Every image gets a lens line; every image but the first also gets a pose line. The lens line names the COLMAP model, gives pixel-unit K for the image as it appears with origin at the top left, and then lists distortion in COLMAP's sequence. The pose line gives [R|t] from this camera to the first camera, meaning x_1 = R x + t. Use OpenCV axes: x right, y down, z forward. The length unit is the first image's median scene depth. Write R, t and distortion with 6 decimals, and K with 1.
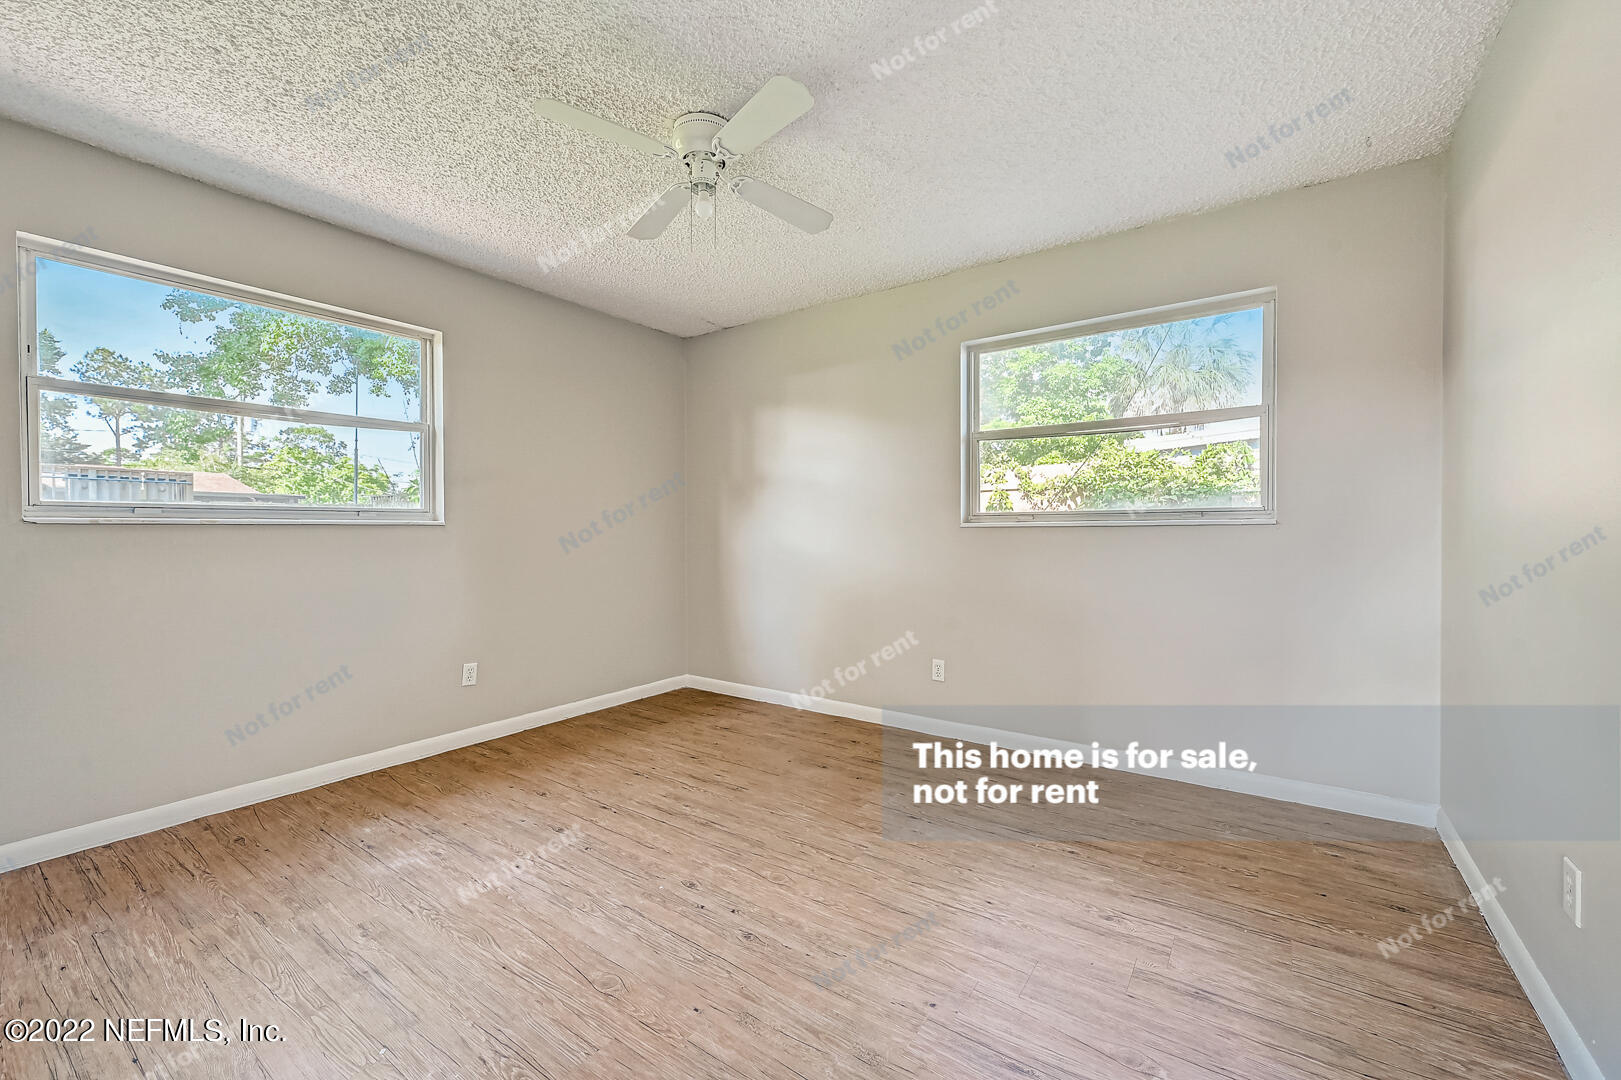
lens RADIAL K [[656.4, 0, 819.3], [0, 656.4, 537.9], [0, 0, 1]] dist [0.000088, -0.000084]
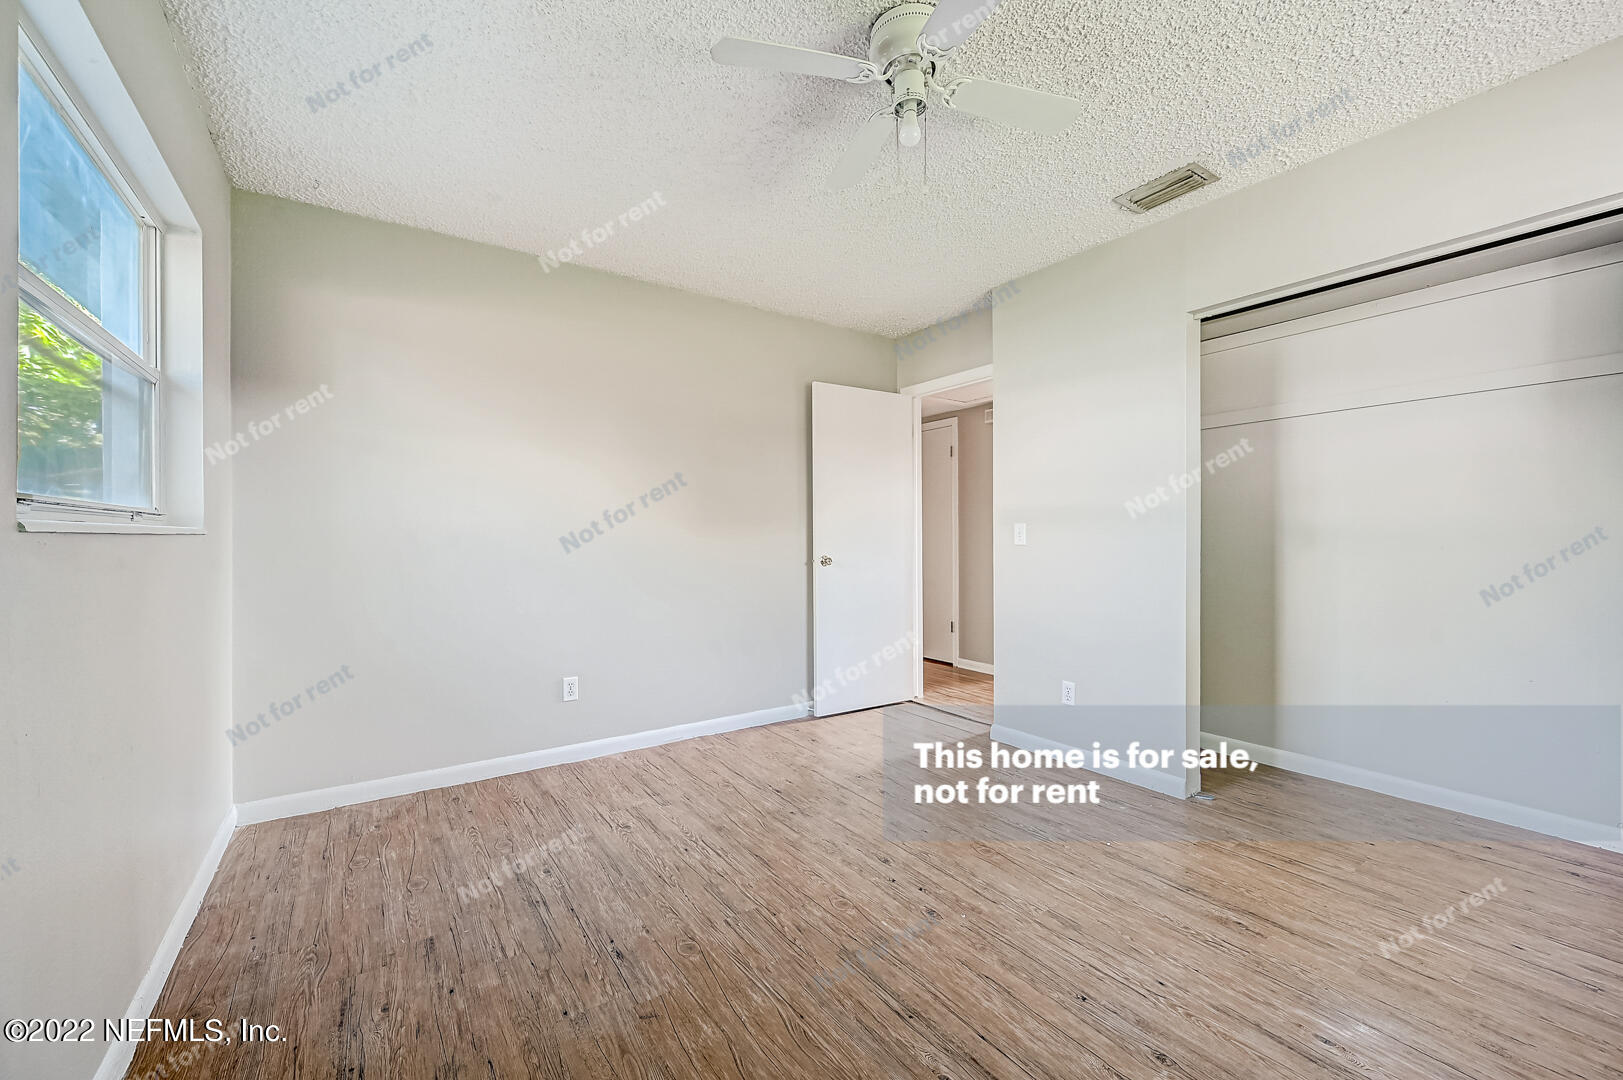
lens RADIAL K [[657.2, 0, 820.3], [0, 657.2, 537.9], [0, 0, 1]] dist [0.000088, -0.000084]
pose [[-0.942444, 0.009647, 0.334226, -0.359884], [0.013394, 0.999871, 0.008908, -0.027688], [-0.334096, 0.012872, -0.942451, 1.909292]]
